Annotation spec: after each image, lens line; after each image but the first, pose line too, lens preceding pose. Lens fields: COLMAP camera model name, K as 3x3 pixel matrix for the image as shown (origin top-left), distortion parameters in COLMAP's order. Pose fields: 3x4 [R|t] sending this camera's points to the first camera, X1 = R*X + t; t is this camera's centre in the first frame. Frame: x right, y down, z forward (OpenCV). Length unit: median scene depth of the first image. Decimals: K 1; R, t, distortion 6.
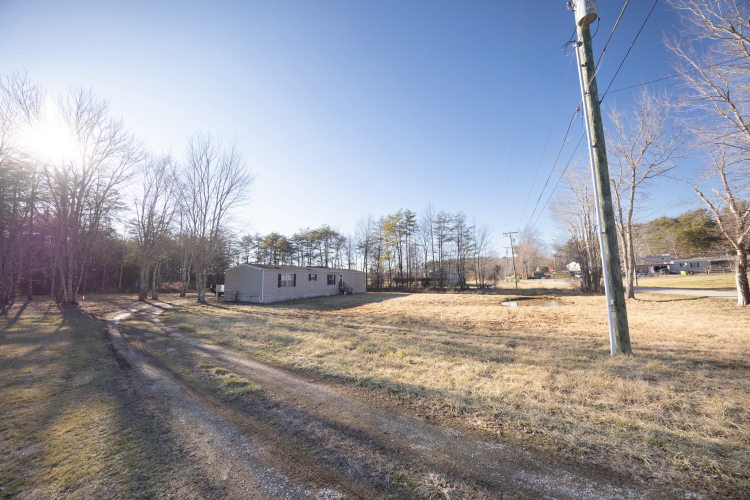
lens RADIAL K [[295.7, 0, 375.4], [0, 295.7, 249.2], [0, 0, 1]] dist [0.002381, 0.000033]
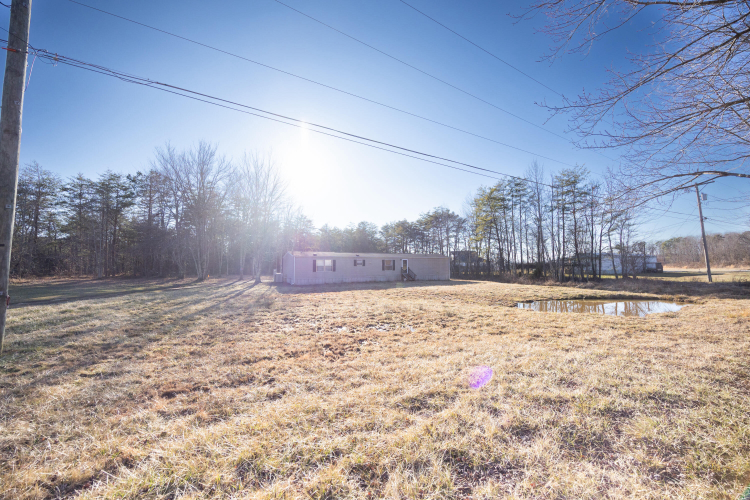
lens RADIAL K [[295.7, 0, 367.5], [0, 295.7, 250.3], [0, 0, 1]] dist [0.002381, 0.000033]
pose [[0.794587, -0.025615, -0.606610, 0.380611], [0.060572, 0.997470, 0.037223, 0.011765], [0.604122, -0.066321, 0.794128, 0.164884]]
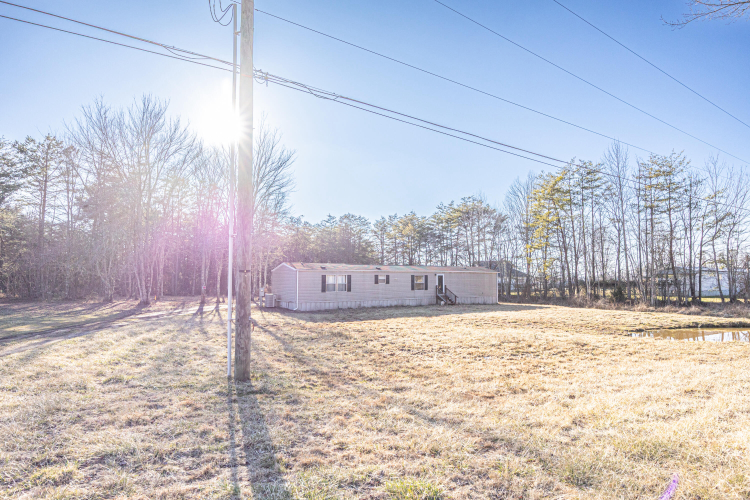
lens RADIAL K [[467.5, 0, 369.3], [0, 467.5, 248.7], [0, 0, 1]] dist [-0.001472, 0.001238]
pose [[0.844159, -0.027887, -0.535367, 0.330609], [0.047912, 0.998574, 0.023531, -0.008959], [0.533948, -0.045514, 0.844292, 0.004771]]
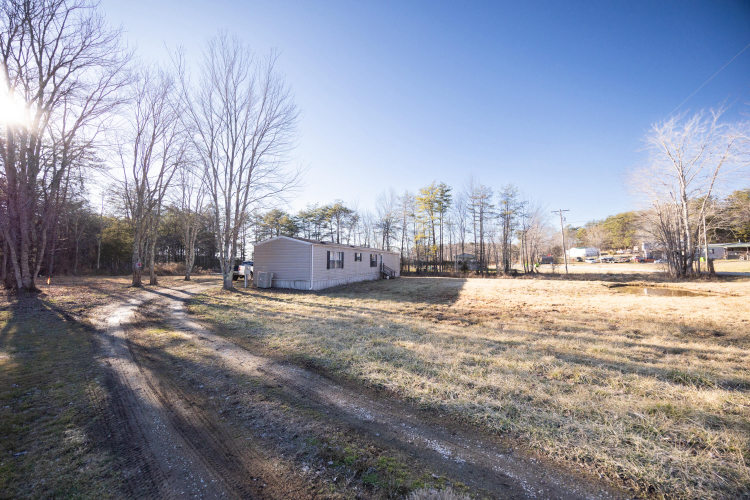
lens RADIAL K [[295.7, 0, 378.5], [0, 295.7, 249.7], [0, 0, 1]] dist [0.002381, 0.000033]
pose [[0.998195, 0.012790, 0.058679, -0.175543], [-0.015933, 0.998445, 0.053411, 0.027849], [-0.057904, -0.054250, 0.996847, 0.182569]]
